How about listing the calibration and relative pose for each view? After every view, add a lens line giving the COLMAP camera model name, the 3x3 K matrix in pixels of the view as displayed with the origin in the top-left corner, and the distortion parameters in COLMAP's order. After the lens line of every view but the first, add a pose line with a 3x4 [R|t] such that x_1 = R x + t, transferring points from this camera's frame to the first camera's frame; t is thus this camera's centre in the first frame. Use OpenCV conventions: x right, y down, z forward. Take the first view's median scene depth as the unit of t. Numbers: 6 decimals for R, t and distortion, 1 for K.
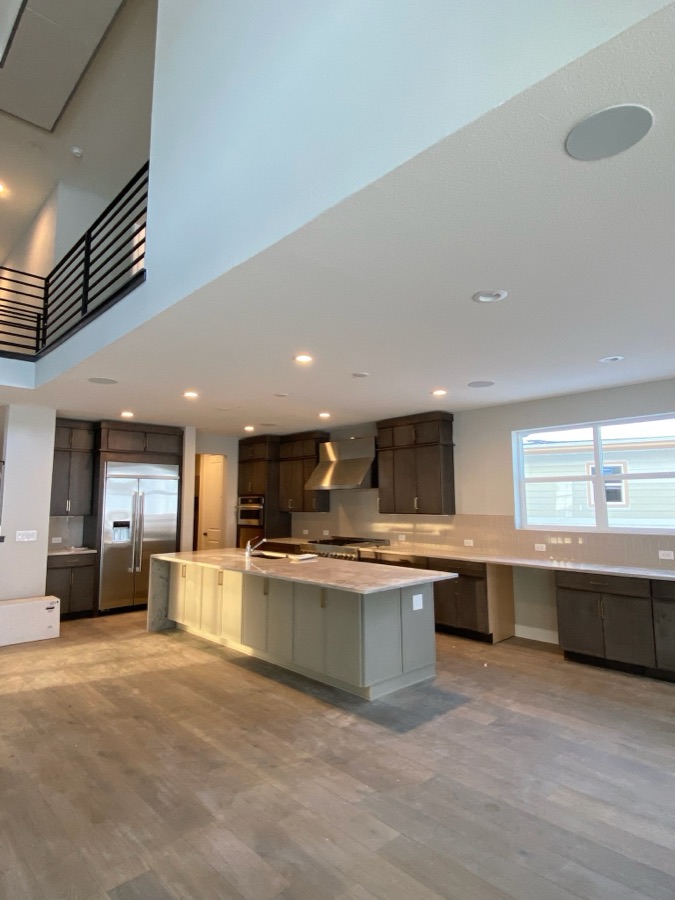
lens RADIAL K [[504.1, 0, 336.5], [0, 504.1, 441.2], [0, 0, 1]] dist [0.002668, -0.012060]
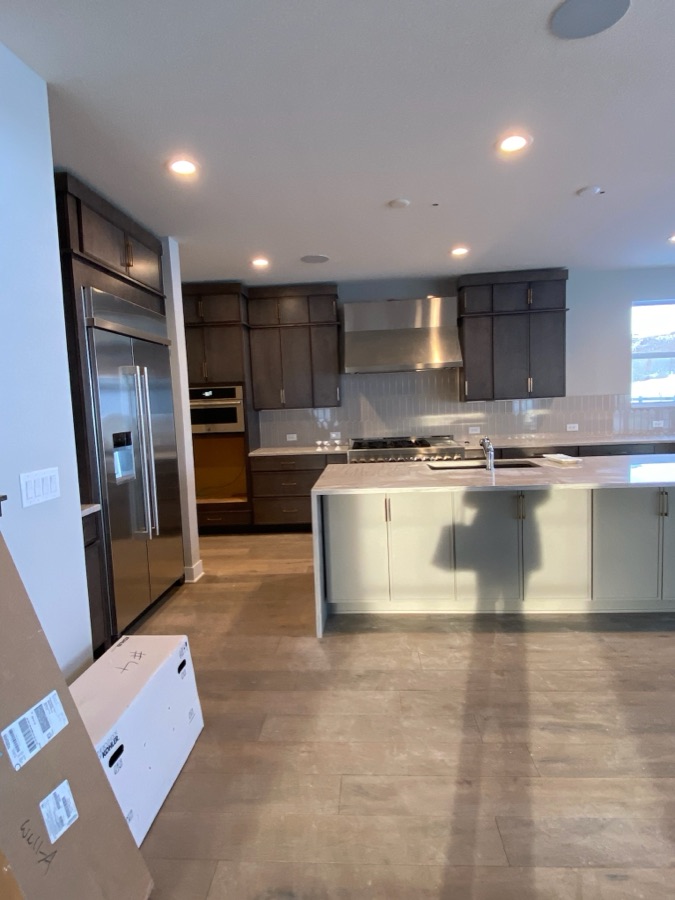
lens RADIAL K [[514.5, 0, 333.3], [0, 514.5, 444.0], [0, 0, 1]] dist [0.000374, -0.001583]
pose [[0.738033, -0.084553, 0.669446, -0.792126], [-0.041698, 0.984507, 0.170317, 0.110966], [-0.673475, -0.153615, 0.723073, 0.744346]]
